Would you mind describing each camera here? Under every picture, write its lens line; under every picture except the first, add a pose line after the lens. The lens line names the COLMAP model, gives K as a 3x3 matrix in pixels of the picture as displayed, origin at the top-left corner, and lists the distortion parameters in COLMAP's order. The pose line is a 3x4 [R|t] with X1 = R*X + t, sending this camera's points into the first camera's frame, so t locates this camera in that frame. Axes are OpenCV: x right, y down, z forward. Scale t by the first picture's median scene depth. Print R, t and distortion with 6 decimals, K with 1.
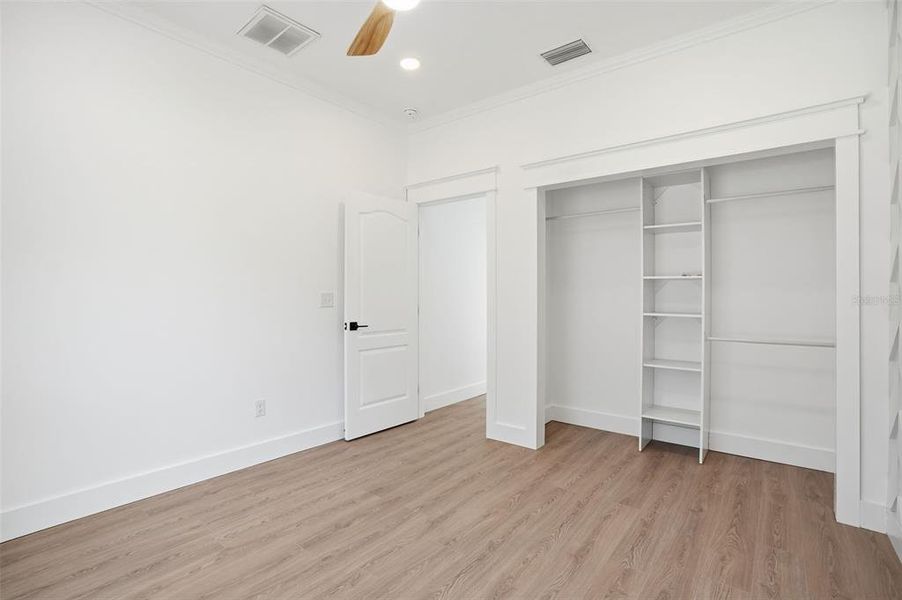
lens RADIAL K [[412.4, 0, 454.8], [0, 412.4, 260.7], [0, 0, 1]] dist [-0.064762, 0.011512]
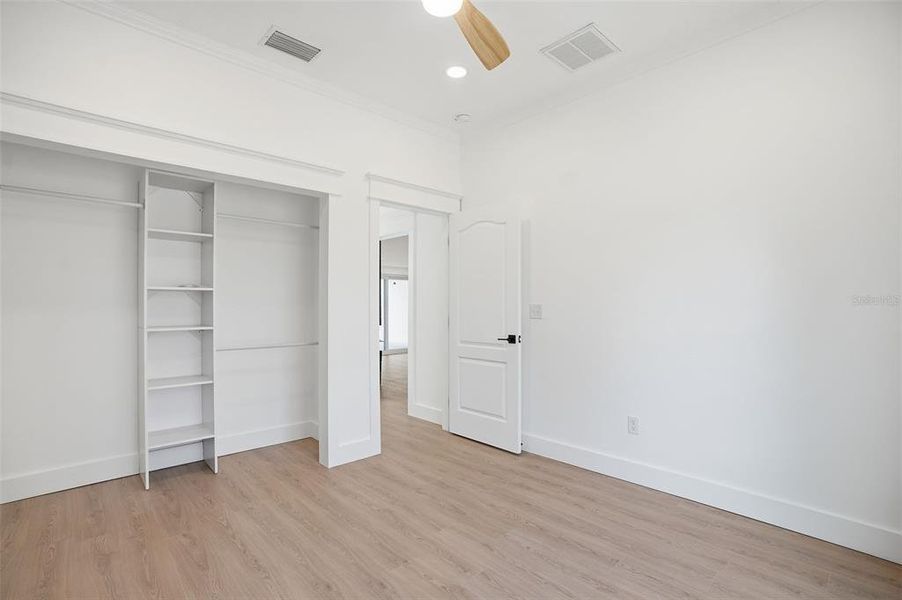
lens RADIAL K [[430.2, 0, 451.9], [0, 430.2, 291.3], [0, 0, 1]] dist [-0.067097, 0.025917]
pose [[0.099697, 0.025621, 0.994688, -0.323488], [-0.072101, 0.997227, -0.018459, 0.018910], [-0.992402, -0.069877, 0.101268, 0.260961]]
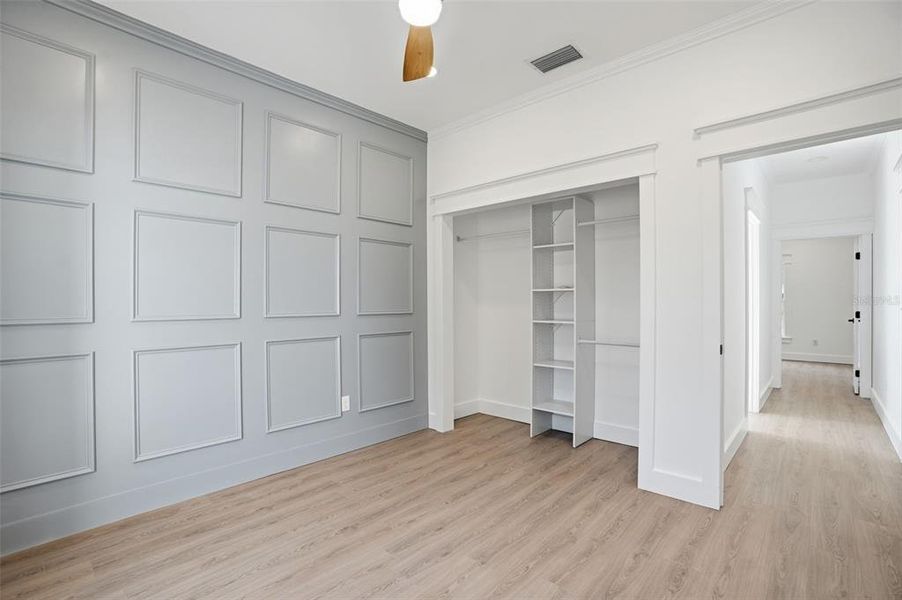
lens RADIAL K [[430.2, 0, 451.9], [0, 430.2, 291.3], [0, 0, 1]] dist [-0.067097, 0.025917]
pose [[0.998098, -0.010535, -0.060747, 0.313498], [0.013438, 0.998777, 0.047589, -0.017322], [0.060172, -0.048315, 0.997018, -0.246741]]
